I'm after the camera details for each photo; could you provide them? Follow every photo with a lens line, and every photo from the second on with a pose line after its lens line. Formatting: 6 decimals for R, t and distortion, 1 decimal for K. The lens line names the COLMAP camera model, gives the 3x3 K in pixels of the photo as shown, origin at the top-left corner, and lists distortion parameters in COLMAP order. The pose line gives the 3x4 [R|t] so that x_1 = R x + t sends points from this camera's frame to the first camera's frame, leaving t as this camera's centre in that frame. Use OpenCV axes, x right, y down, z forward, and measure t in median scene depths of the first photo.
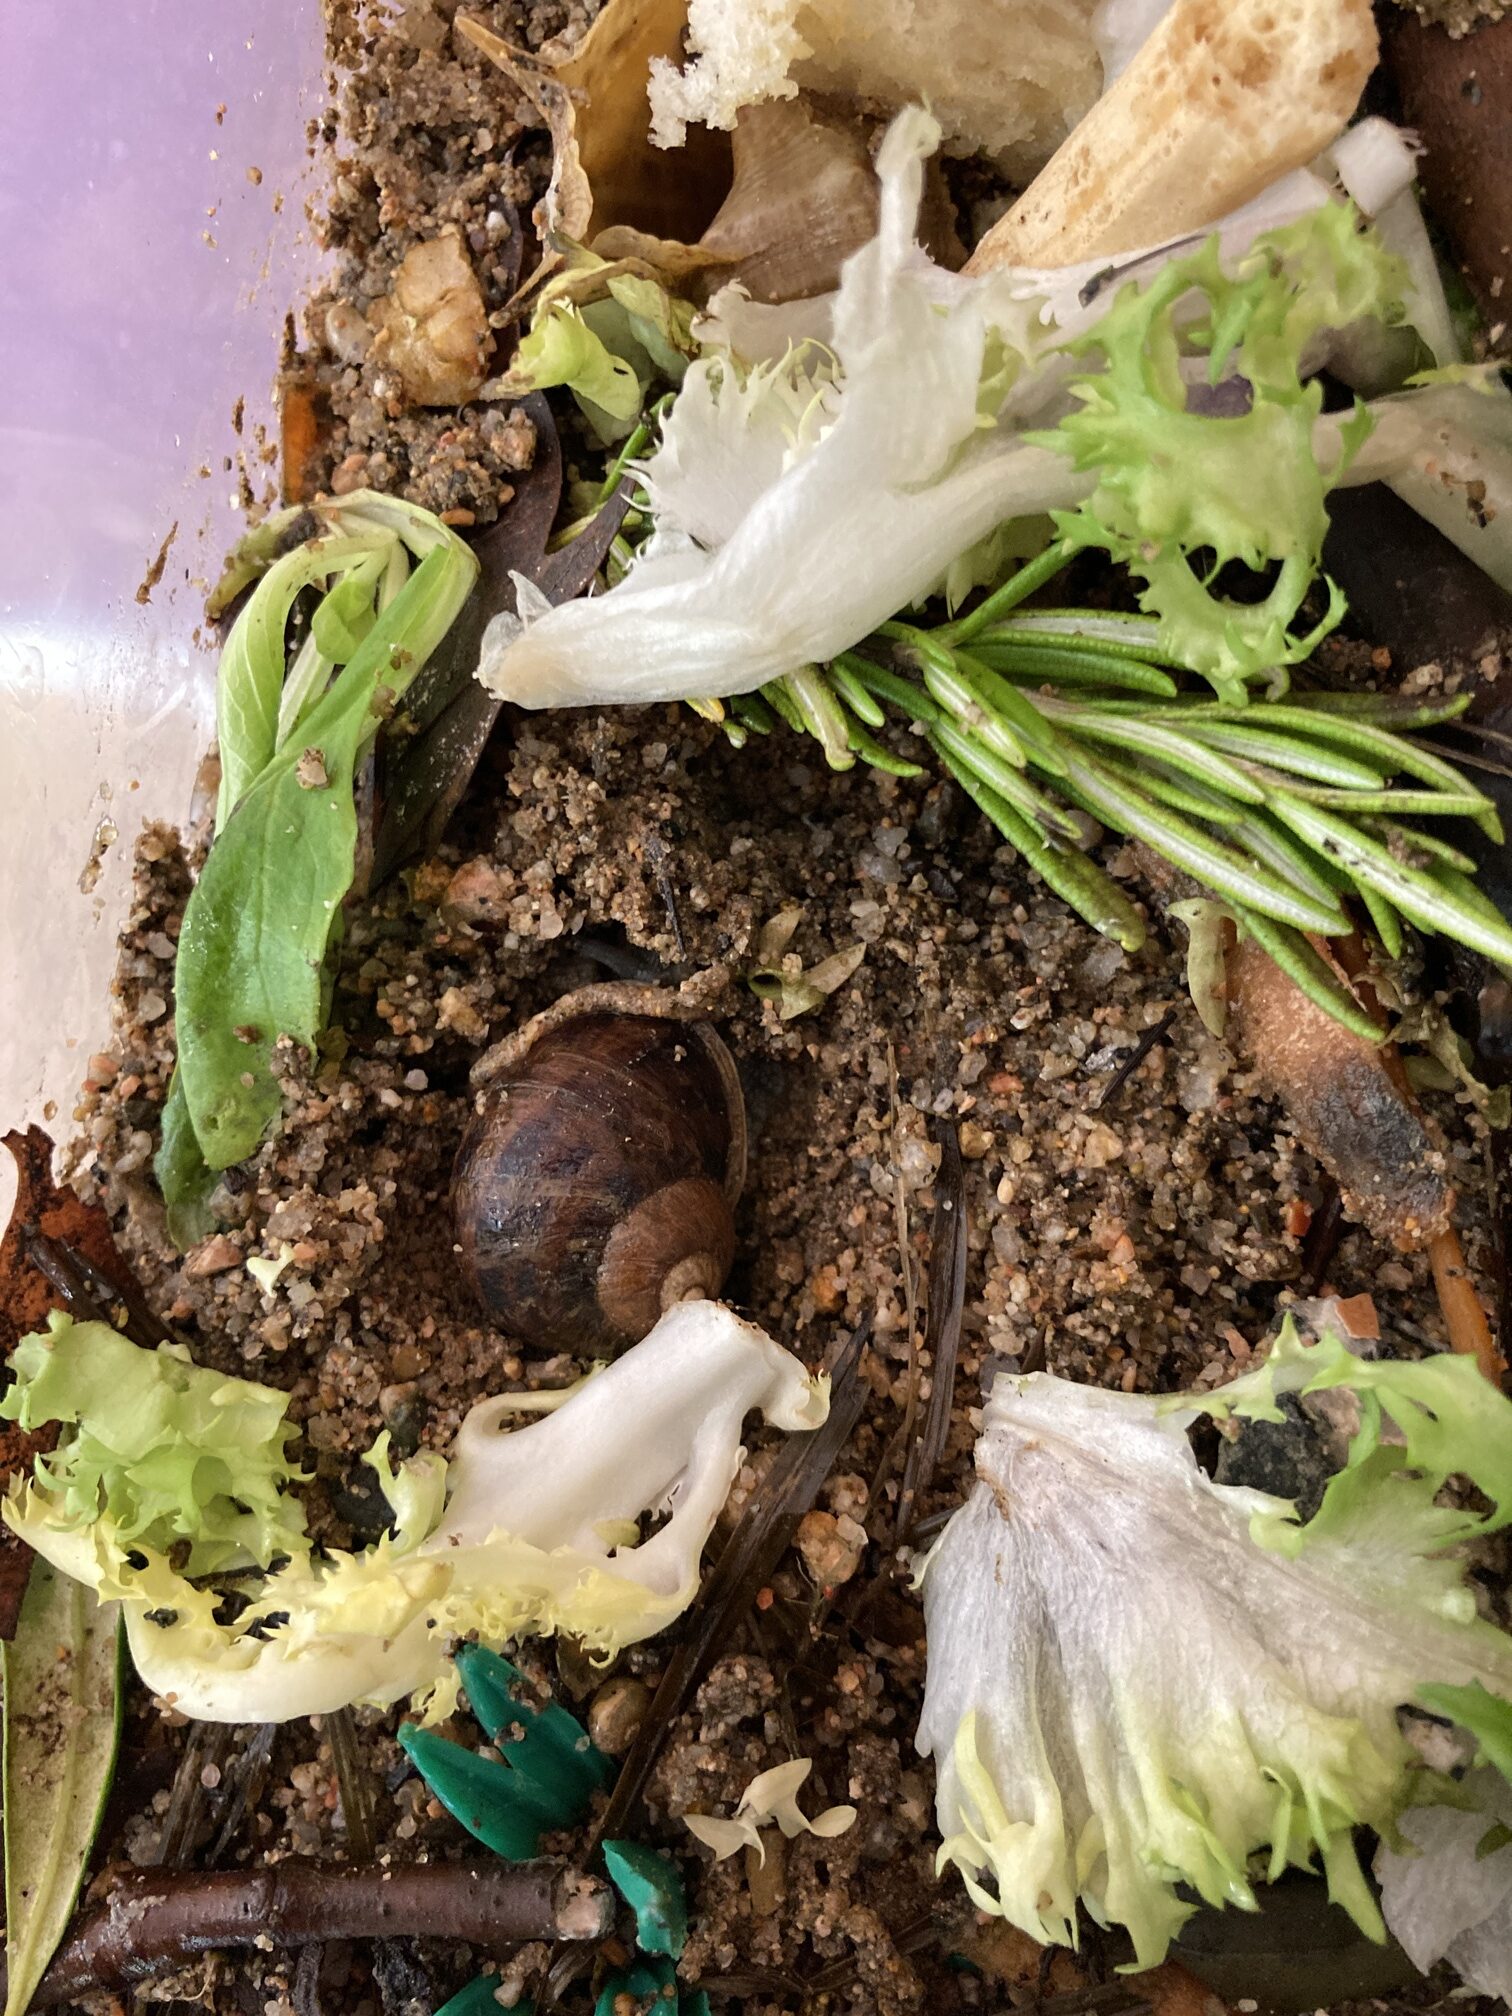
lens RADIAL K [[1776.9, 0, 756.0], [0, 1776.9, 1008.0], [0, 0, 1]] dist [0.078914, -0.003025]
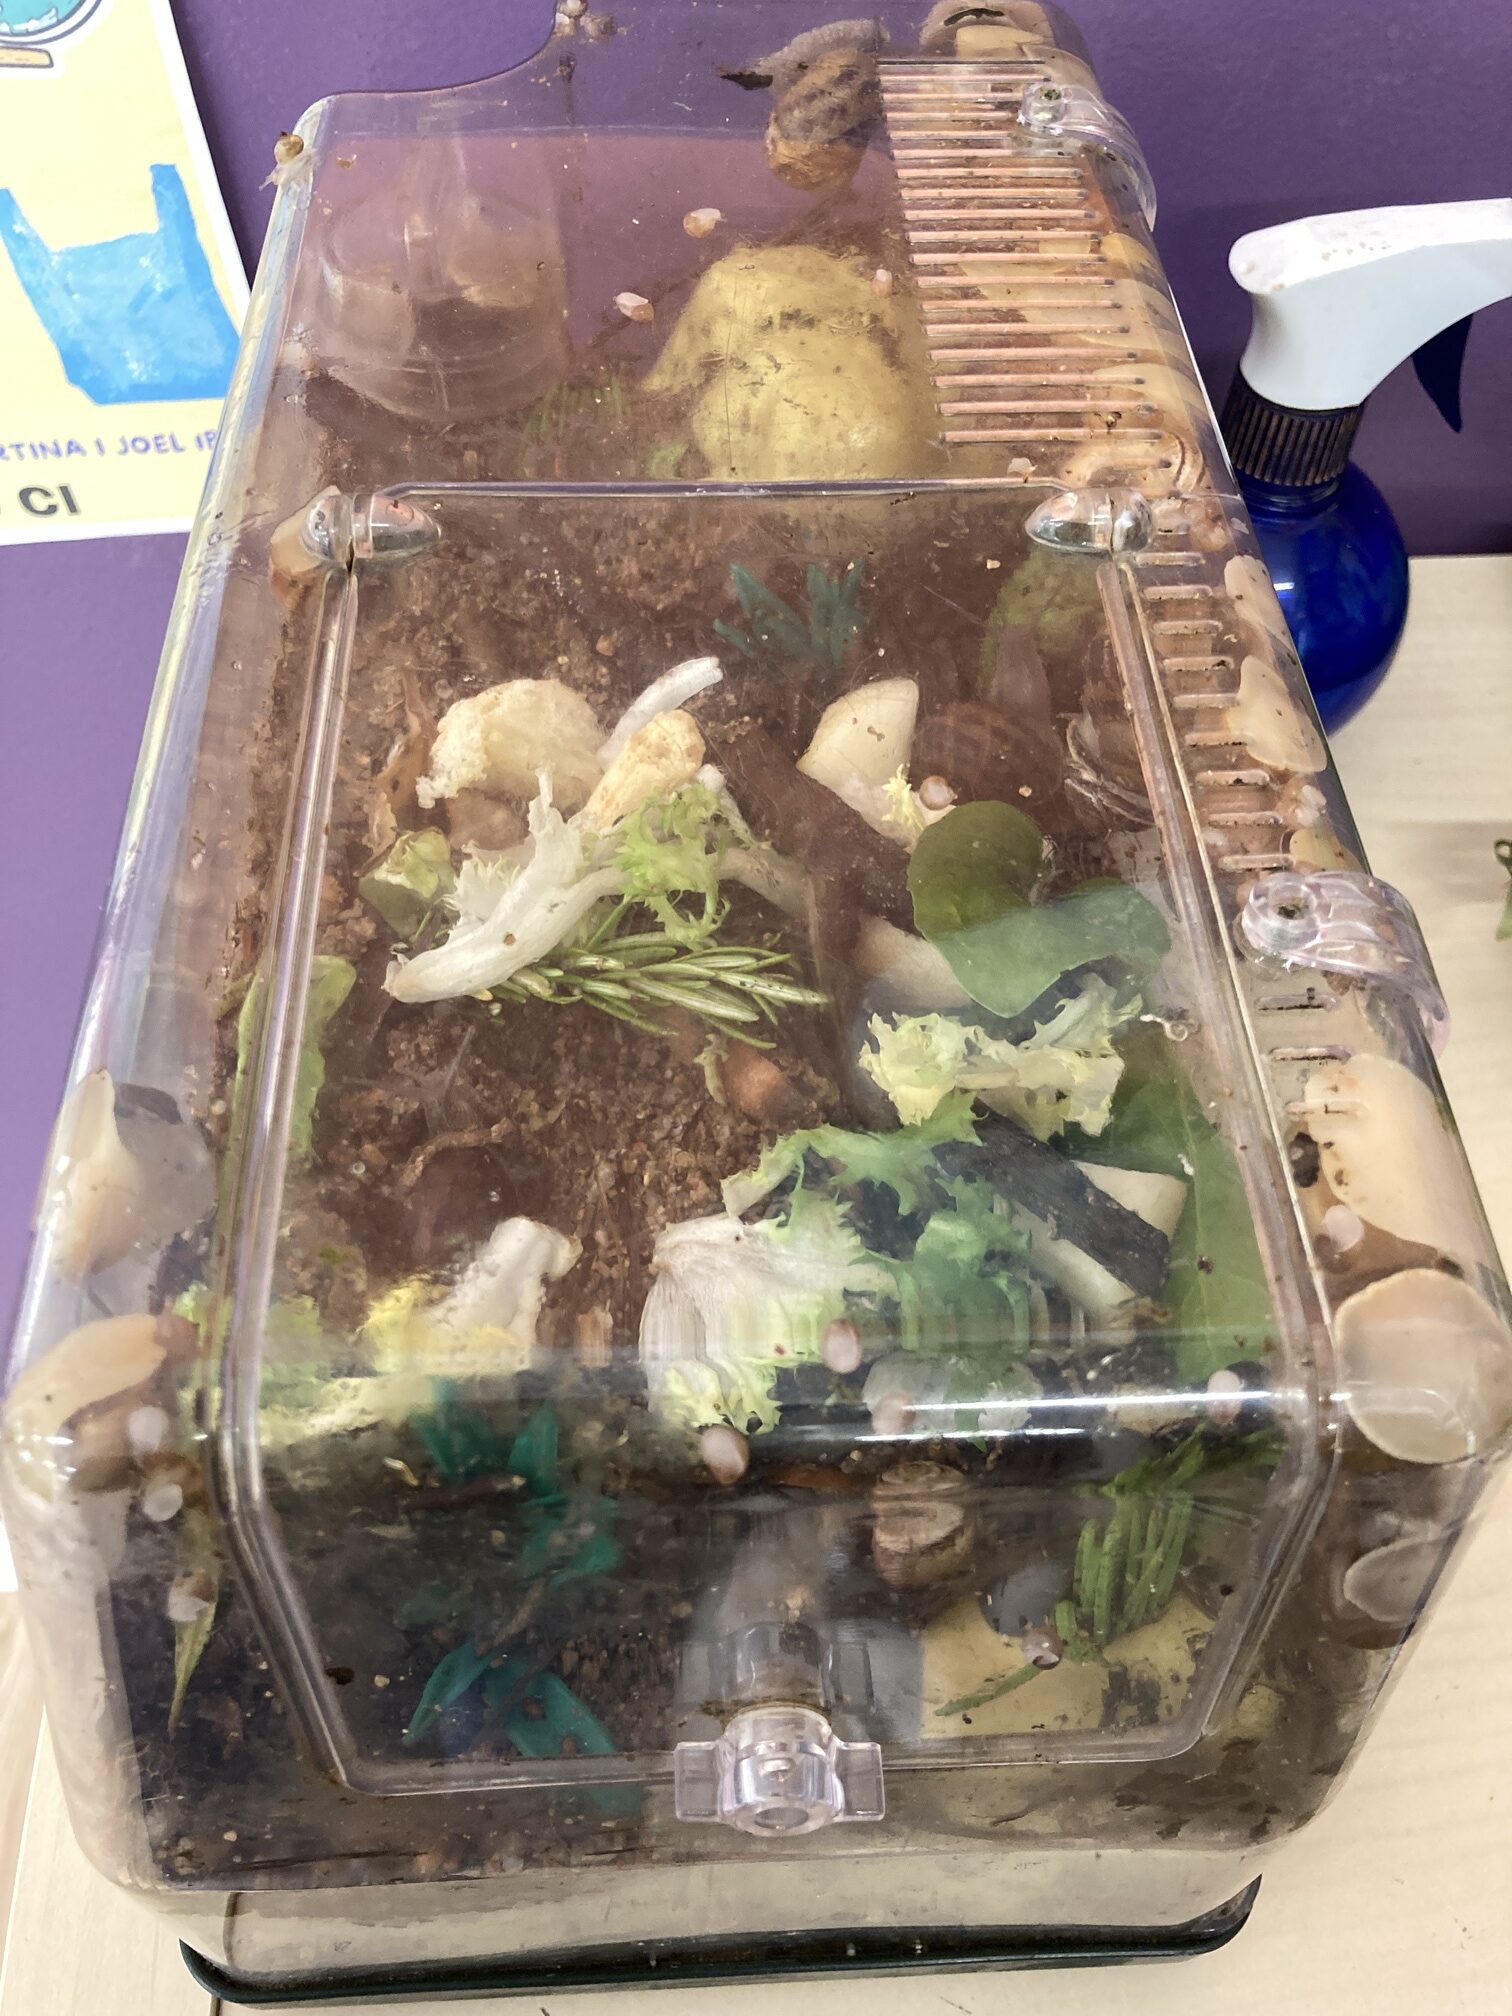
lens RADIAL K [[1776.9, 0, 756.0], [0, 1776.9, 1008.0], [0, 0, 1]] dist [0.078914, -0.003025]
pose [[0.960916, -0.086120, 0.263103, -0.297544], [0.194774, 0.885684, -0.421458, 0.892883], [-0.196730, 0.456232, 0.867842, -1.065059]]
